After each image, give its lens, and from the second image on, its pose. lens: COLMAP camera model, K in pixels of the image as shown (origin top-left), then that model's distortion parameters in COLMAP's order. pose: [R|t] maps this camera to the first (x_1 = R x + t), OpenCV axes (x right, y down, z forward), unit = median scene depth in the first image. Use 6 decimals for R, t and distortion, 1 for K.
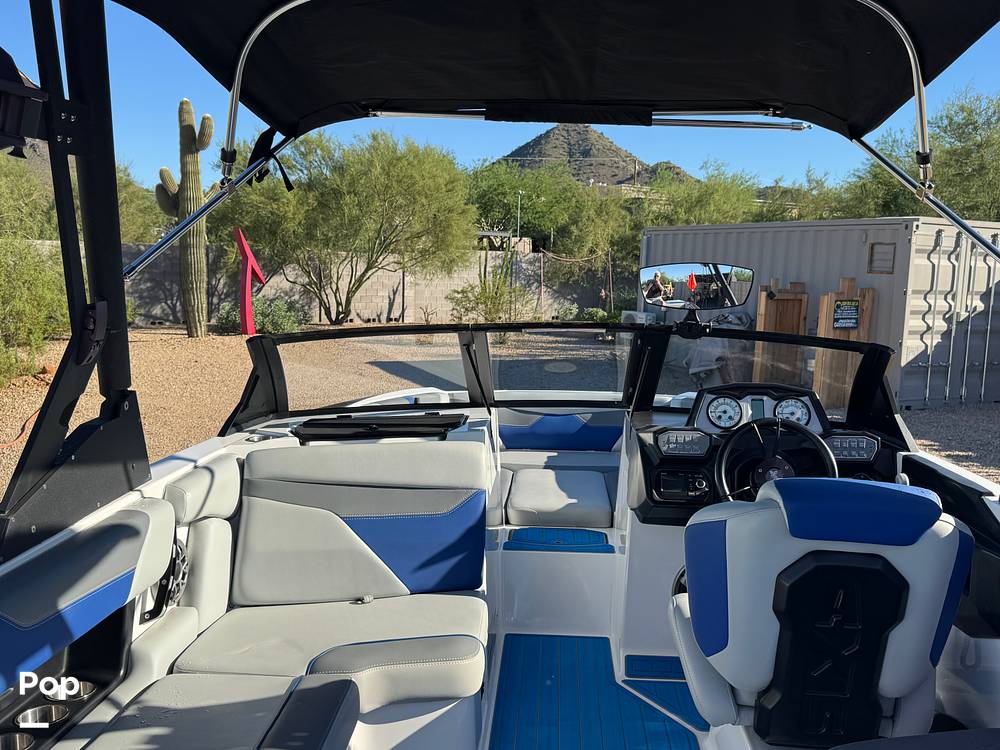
lens RADIAL K [[990.7, 0, 502.2], [0, 990.7, 378.6], [0, 0, 1]] dist [0.213370, -0.512852]
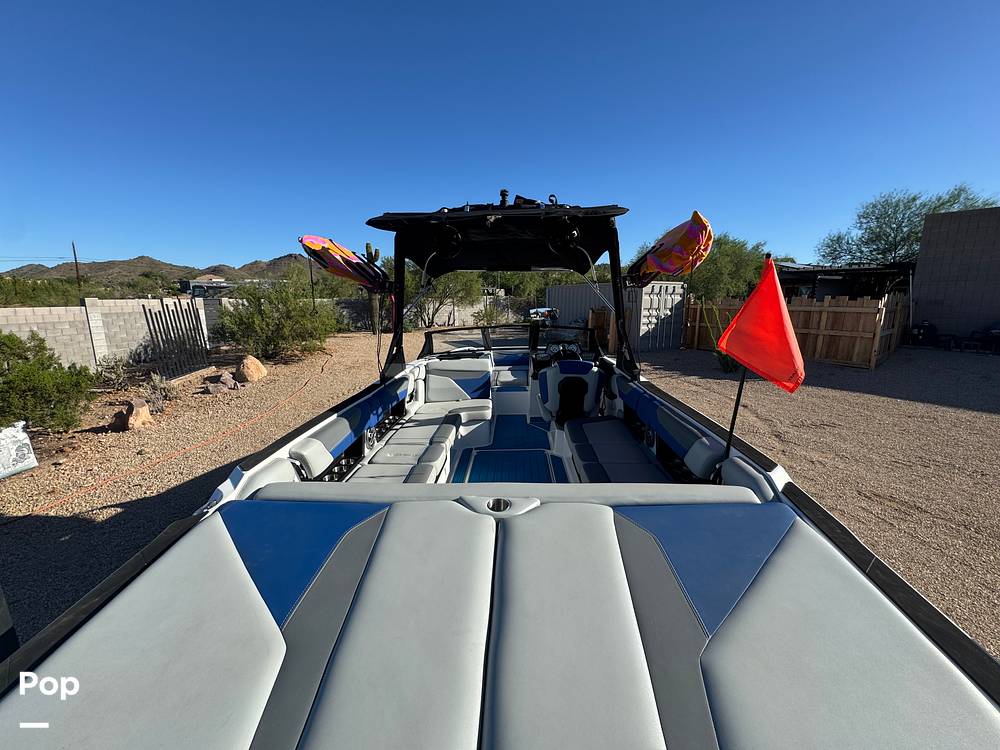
lens RADIAL K [[421.2, 0, 499.5], [0, 421.2, 377.9], [0, 0, 1]] dist [-0.000164, -0.000002]
pose [[0.999372, -0.034346, 0.008666, 0.002402], [0.033649, 0.996927, 0.070747, 0.015900], [-0.011069, -0.070411, 0.997457, -0.346480]]
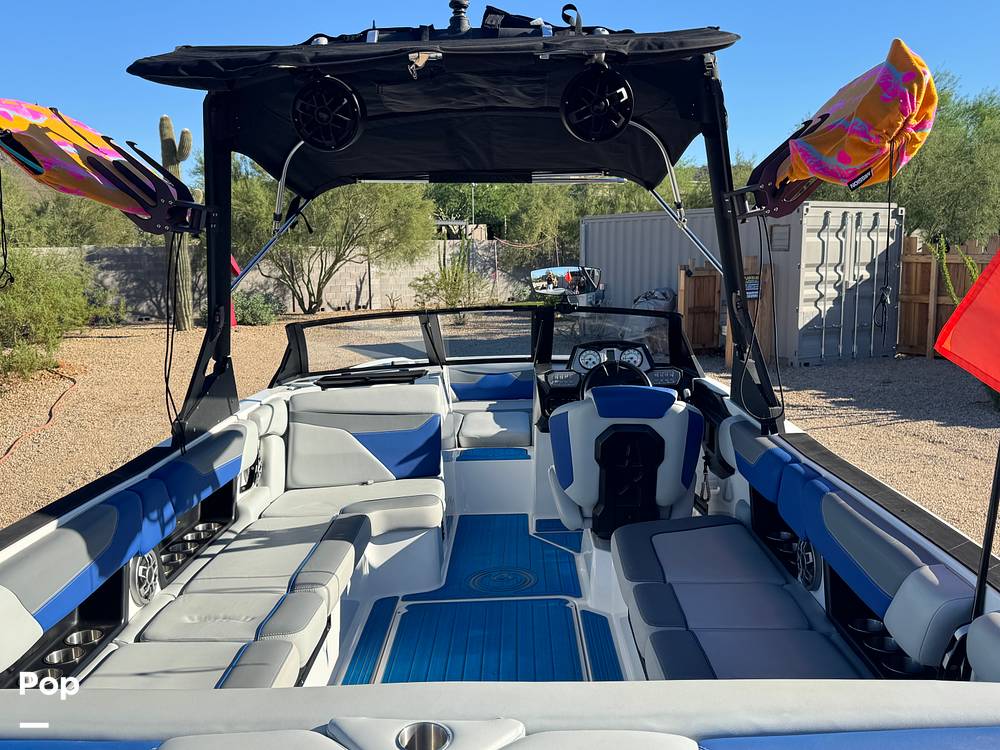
lens RADIAL K [[973.1, 0, 500.0], [0, 973.1, 375.0], [0, 0, 1]] dist [0.187559, -0.416292]
pose [[0.998537, -0.043682, 0.031867, 0.019447], [0.043165, 0.998928, 0.016748, 0.016821], [-0.032564, -0.015348, 0.999352, -0.343410]]
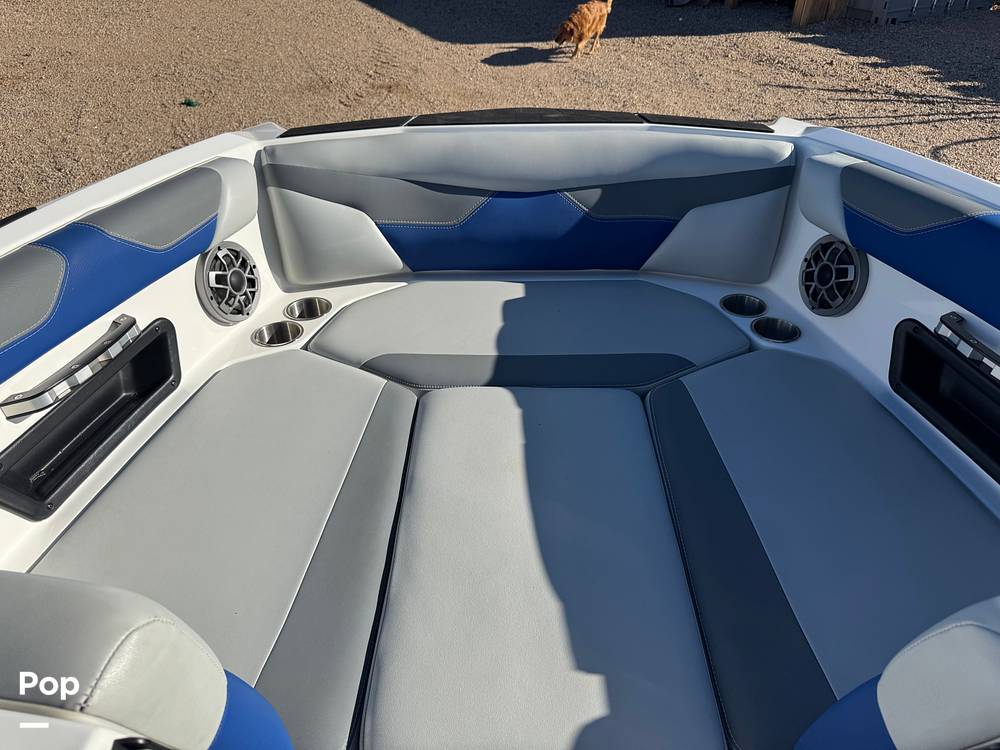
lens RADIAL K [[726.4, 0, 497.6], [0, 726.4, 378.7], [0, 0, 1]] dist [0.042057, -0.063737]
pose [[0.998751, -0.044189, 0.023333, 0.035330], [0.027247, 0.872975, 0.487003, -0.048198], [-0.041889, -0.485759, 0.873088, 0.711930]]
